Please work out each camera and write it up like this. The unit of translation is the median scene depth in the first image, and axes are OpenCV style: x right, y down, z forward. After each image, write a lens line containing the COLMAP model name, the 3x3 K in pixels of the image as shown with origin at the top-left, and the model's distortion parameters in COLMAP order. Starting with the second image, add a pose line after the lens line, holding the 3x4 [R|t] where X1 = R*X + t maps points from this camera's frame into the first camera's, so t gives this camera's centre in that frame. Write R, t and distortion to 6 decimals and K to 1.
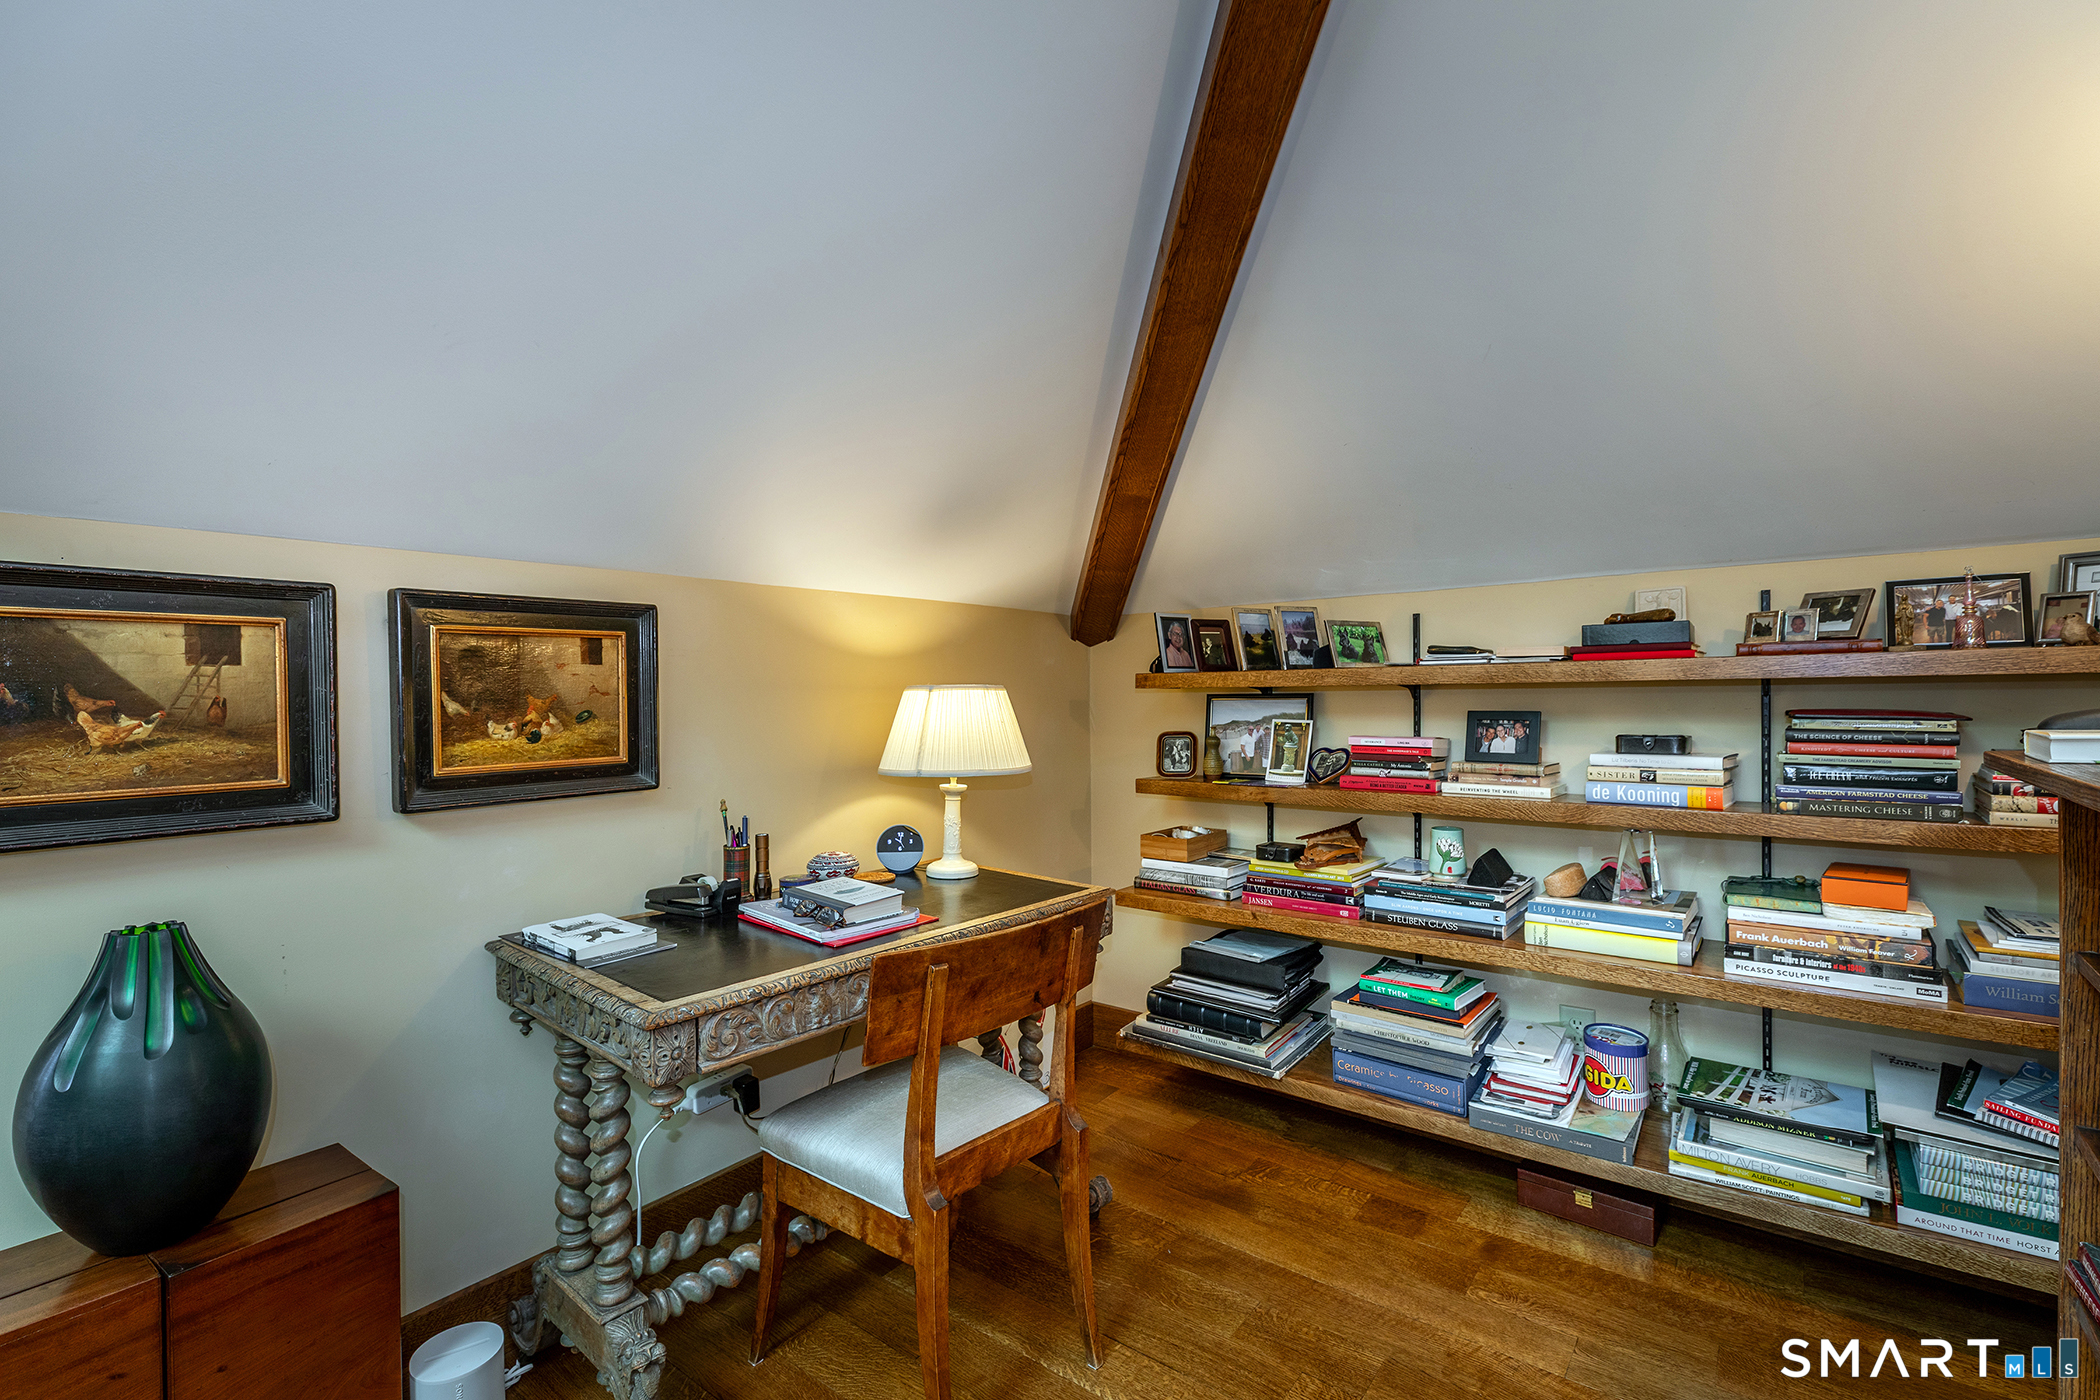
lens RADIAL K [[965.5, 0, 1056.5], [0, 965.5, 694.0], [0, 0, 1]] dist [0.002912, -0.002165]
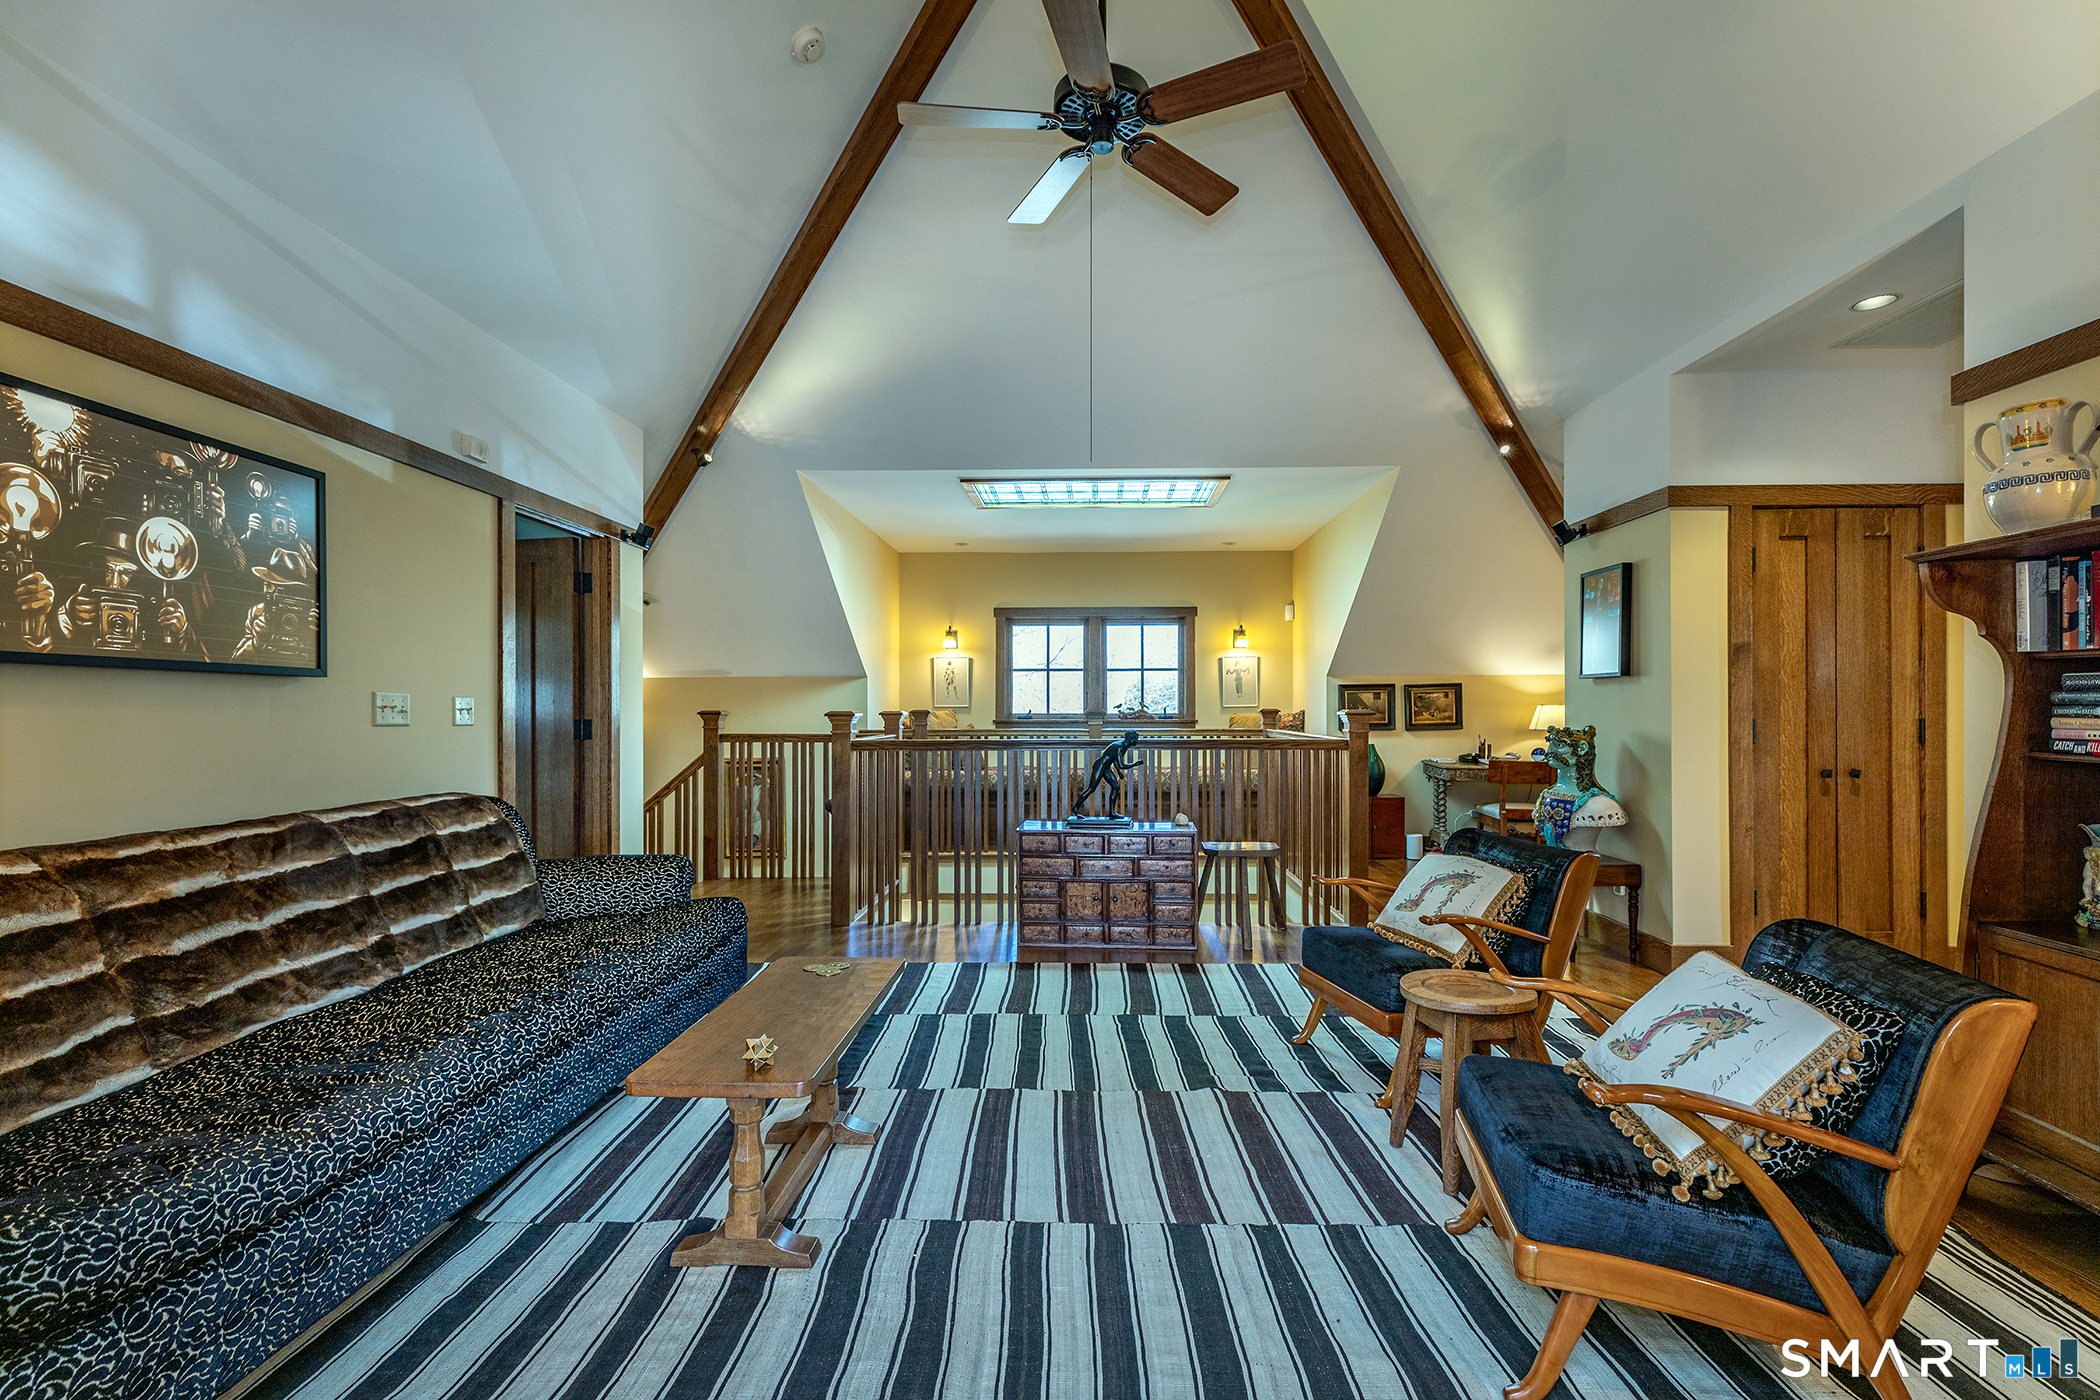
lens RADIAL K [[965.5, 0, 1058.8], [0, 965.5, 706.7], [0, 0, 1]] dist [0.002912, -0.002165]
pose [[0.604247, 0.000055, -0.796797, 1.867523], [-0.006103, 0.999971, -0.004558, 0.035442], [0.796774, 0.007617, 0.604230, -2.905732]]
